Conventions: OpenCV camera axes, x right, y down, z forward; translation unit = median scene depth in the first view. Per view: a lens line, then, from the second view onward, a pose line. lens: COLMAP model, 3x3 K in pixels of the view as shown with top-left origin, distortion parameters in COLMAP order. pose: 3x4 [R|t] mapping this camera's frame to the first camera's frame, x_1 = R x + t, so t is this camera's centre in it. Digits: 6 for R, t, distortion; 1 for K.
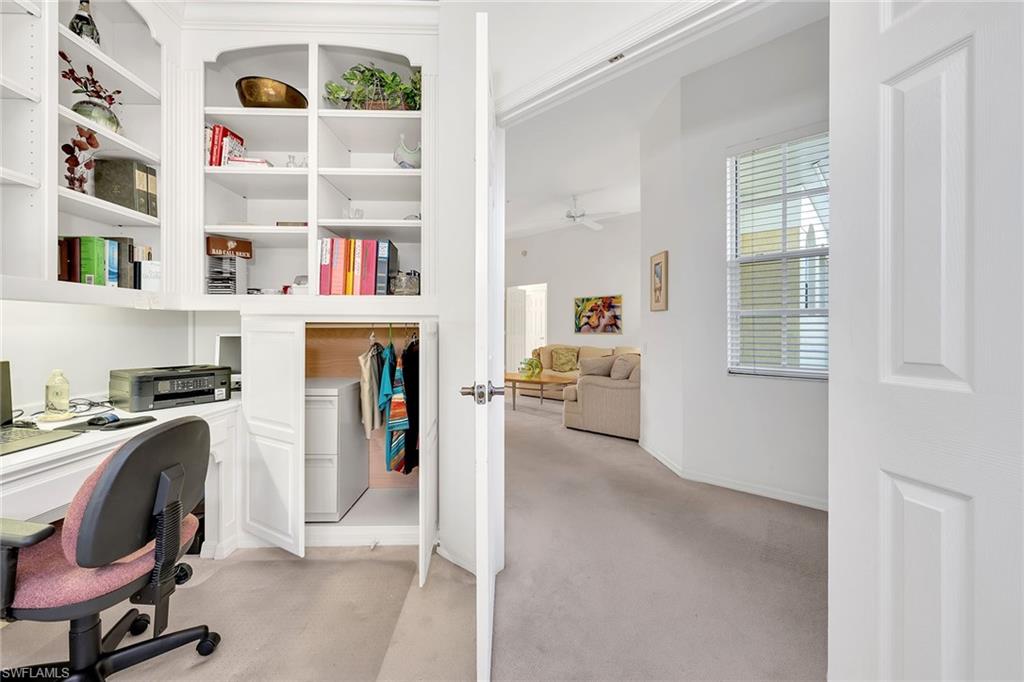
lens RADIAL K [[412.3, 0, 509.7], [0, 412.3, 335.7], [0, 0, 1]] dist [0.002135, 0.000198]
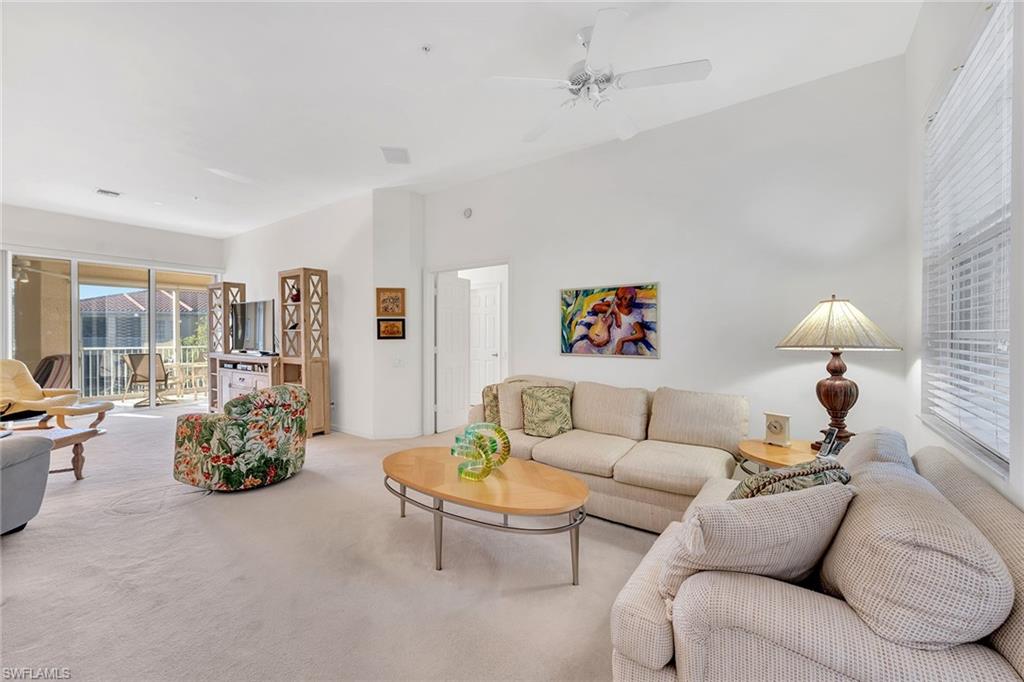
lens RADIAL K [[412.3, 0, 509.7], [0, 412.3, 335.7], [0, 0, 1]] dist [0.002135, 0.000198]
pose [[0.990671, 0.001109, 0.136274, 0.018337], [0.000662, 0.999916, -0.012953, -0.025096], [-0.136277, 0.012922, 0.990587, 0.494720]]
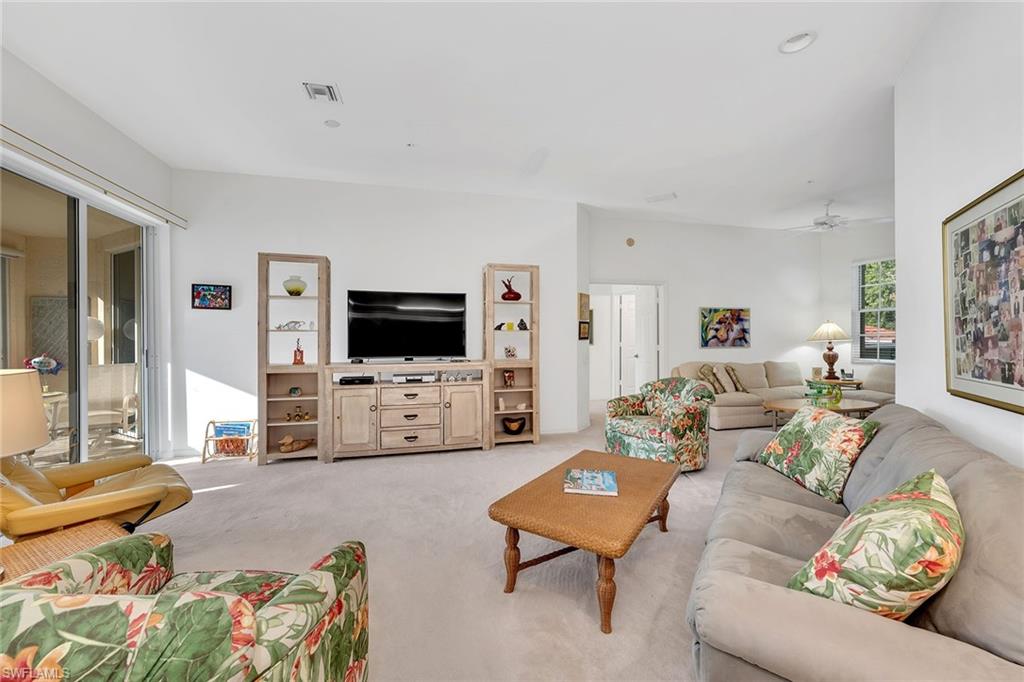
lens RADIAL K [[412.3, 0, 509.7], [0, 412.3, 335.7], [0, 0, 1]] dist [0.002135, 0.000198]
pose [[0.531517, 0.001471, 0.847046, -0.833517], [0.014263, 0.999841, -0.010686, -0.029582], [-0.846927, 0.017761, 0.531412, 0.921037]]
